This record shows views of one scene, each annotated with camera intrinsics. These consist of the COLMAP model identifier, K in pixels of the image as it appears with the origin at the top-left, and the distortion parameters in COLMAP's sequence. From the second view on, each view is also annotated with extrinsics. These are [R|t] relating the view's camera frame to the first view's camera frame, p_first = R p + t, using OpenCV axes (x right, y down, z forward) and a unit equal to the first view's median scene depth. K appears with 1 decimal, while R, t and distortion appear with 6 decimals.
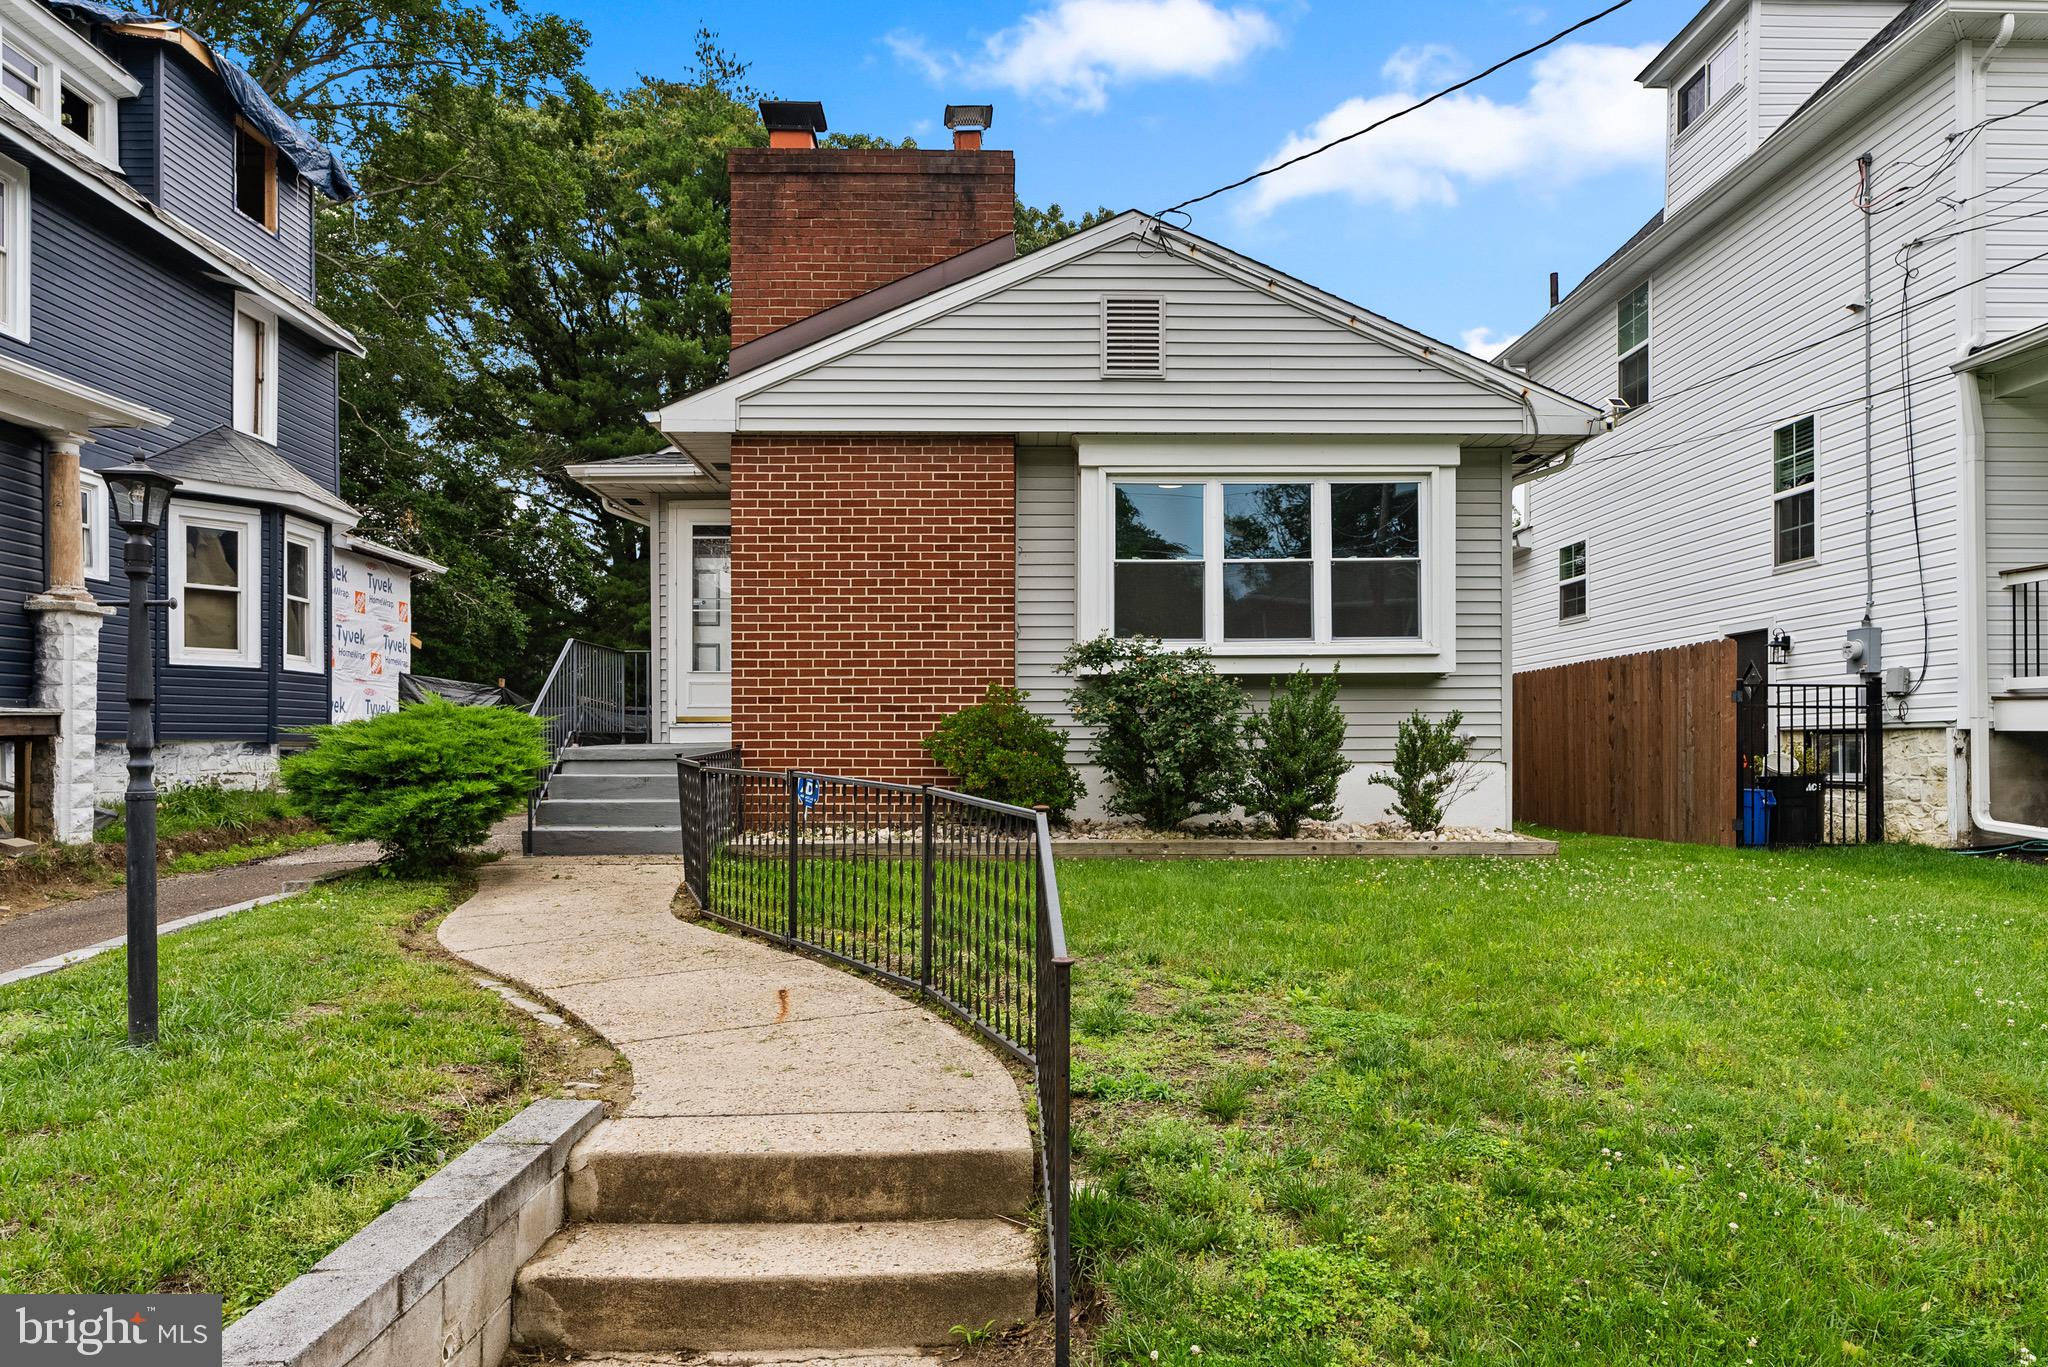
lens RADIAL K [[1347.7, 0, 1046.1], [0, 1347.7, 719.9], [0, 0, 1]] dist [-0.005656, 0.004887]
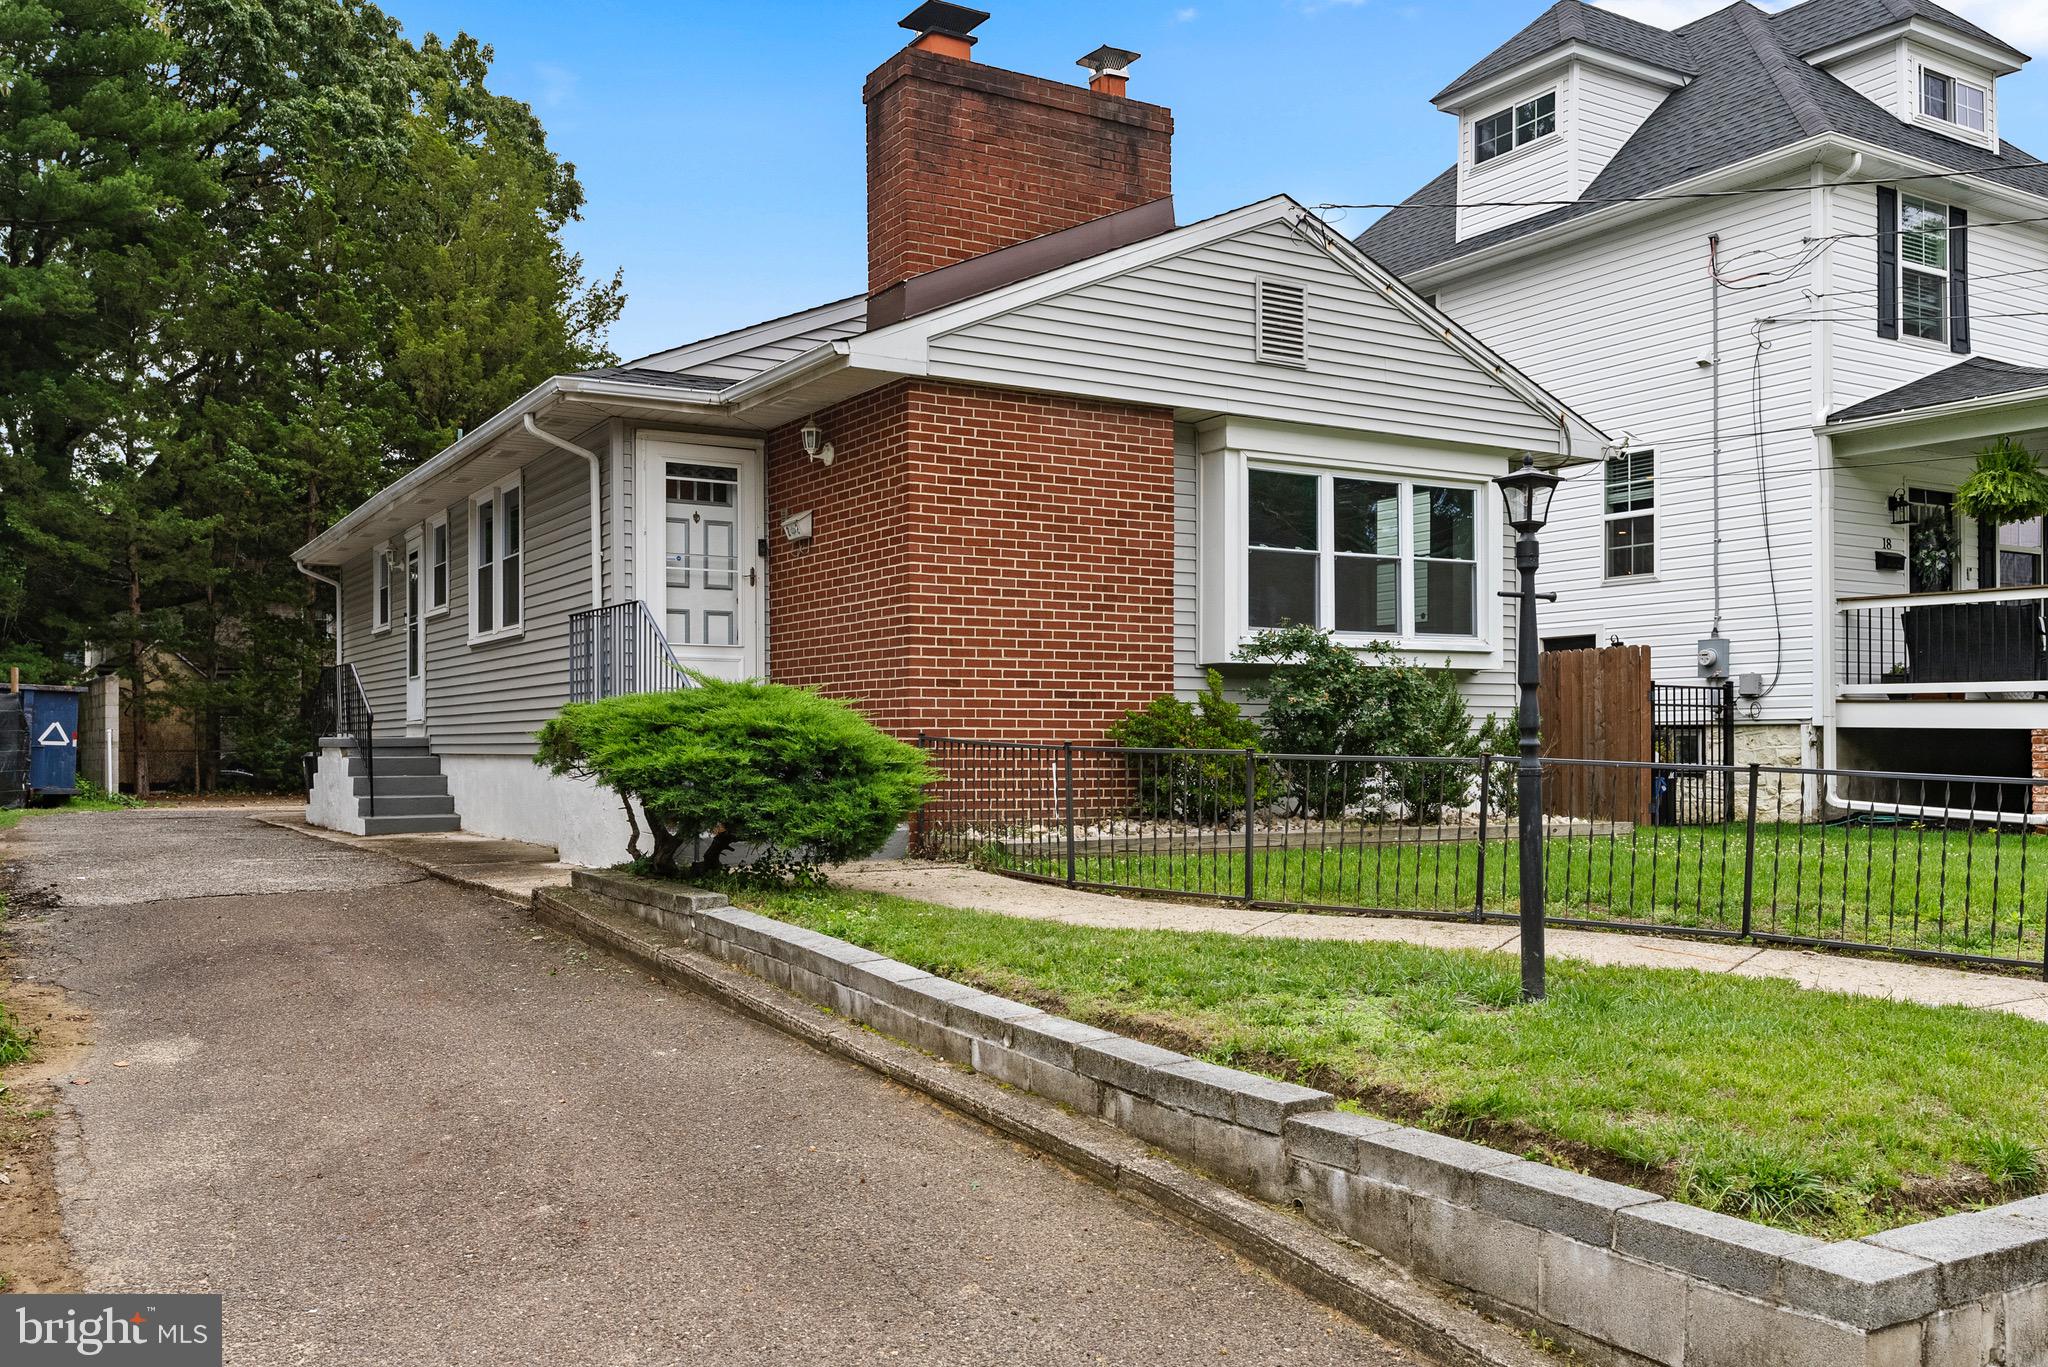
lens RADIAL K [[1718.5, 0, 1024.3], [0, 1718.5, 696.8], [0, 0, 1]] dist [0.006612, -0.006039]
pose [[0.867699, 0.015660, 0.496844, -0.711658], [-0.012222, 0.999874, -0.010170, 0.005107], [-0.496940, 0.002752, 0.867780, 0.000355]]
